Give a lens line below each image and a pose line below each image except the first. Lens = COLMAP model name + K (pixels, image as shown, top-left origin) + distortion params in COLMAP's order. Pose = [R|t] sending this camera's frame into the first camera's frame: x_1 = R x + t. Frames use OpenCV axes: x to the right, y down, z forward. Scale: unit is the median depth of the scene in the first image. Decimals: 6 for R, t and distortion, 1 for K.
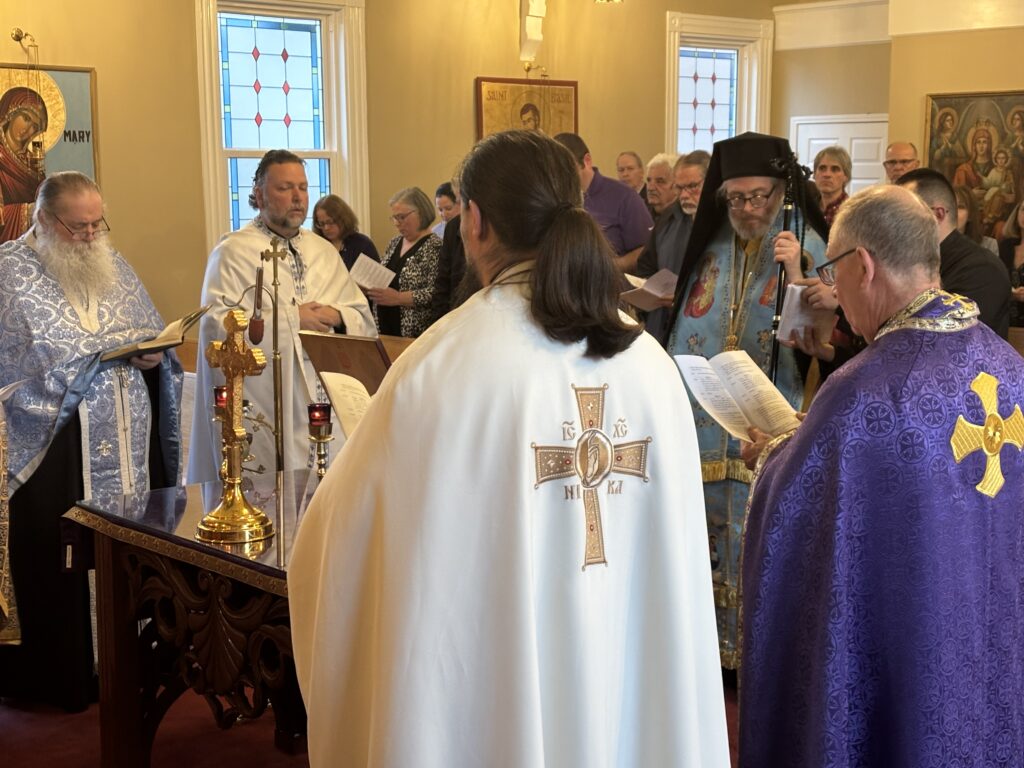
lens RADIAL K [[1545.0, 0, 512.0], [0, 1545.0, 384.0], [0, 0, 1]] dist [-0.034926, -0.082274]
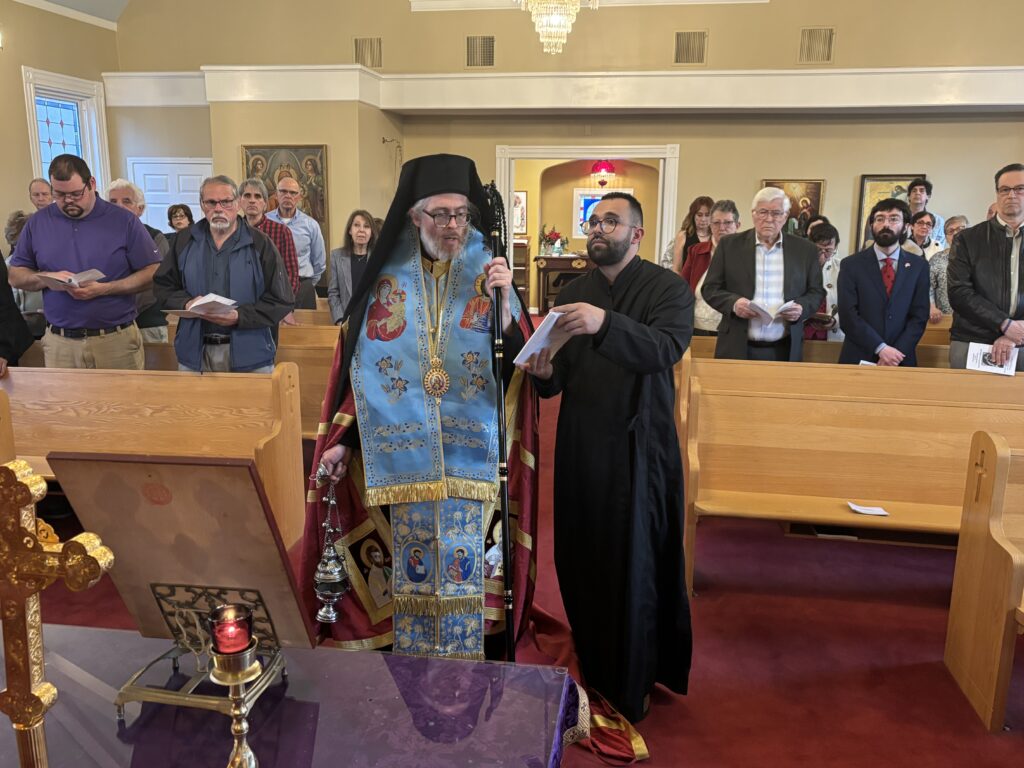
lens RADIAL K [[892.1, 0, 512.0], [0, 892.1, 384.0], [0, 0, 1]] dist [0.003353, 0.007549]
pose [[0.776290, -0.112130, 0.620323, -0.083787], [0.072671, 0.993410, 0.088627, -0.028227], [-0.626173, -0.023721, 0.779323, 0.231030]]
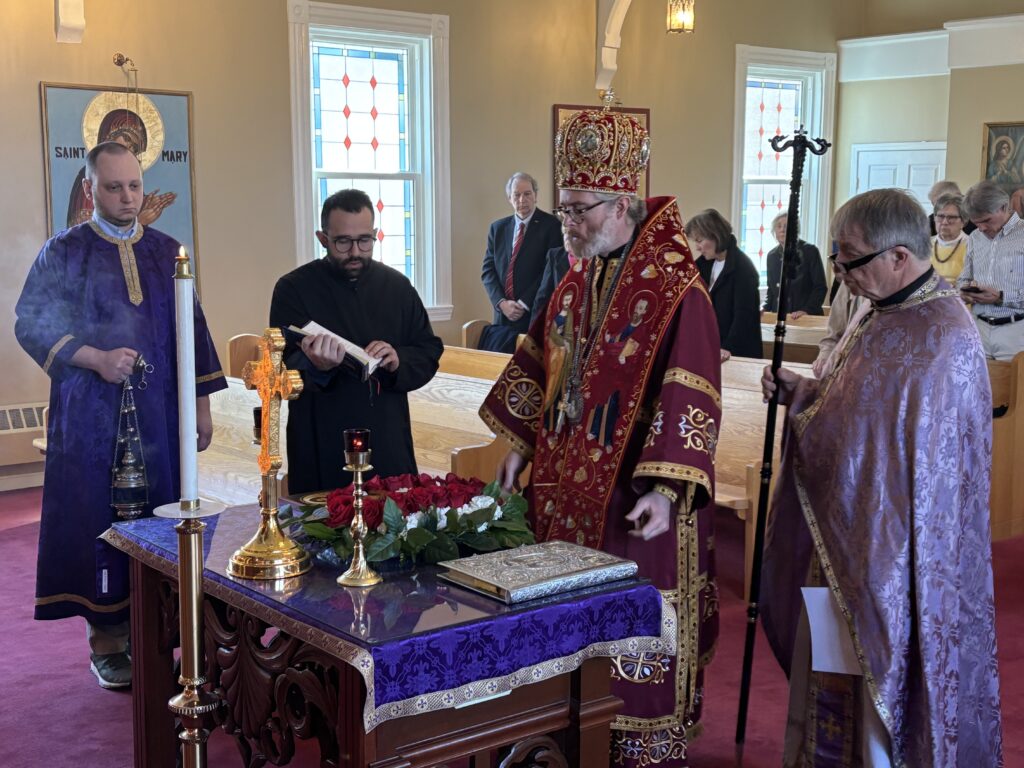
lens RADIAL K [[1381.0, 0, 512.0], [0, 1381.0, 384.0], [0, 0, 1]] dist [-0.025259, -0.075802]
pose [[0.998405, 0.013718, -0.054769, 0.002857], [-0.013907, 0.999899, -0.003081, -0.003911], [0.054721, 0.003838, 0.998494, 0.057558]]
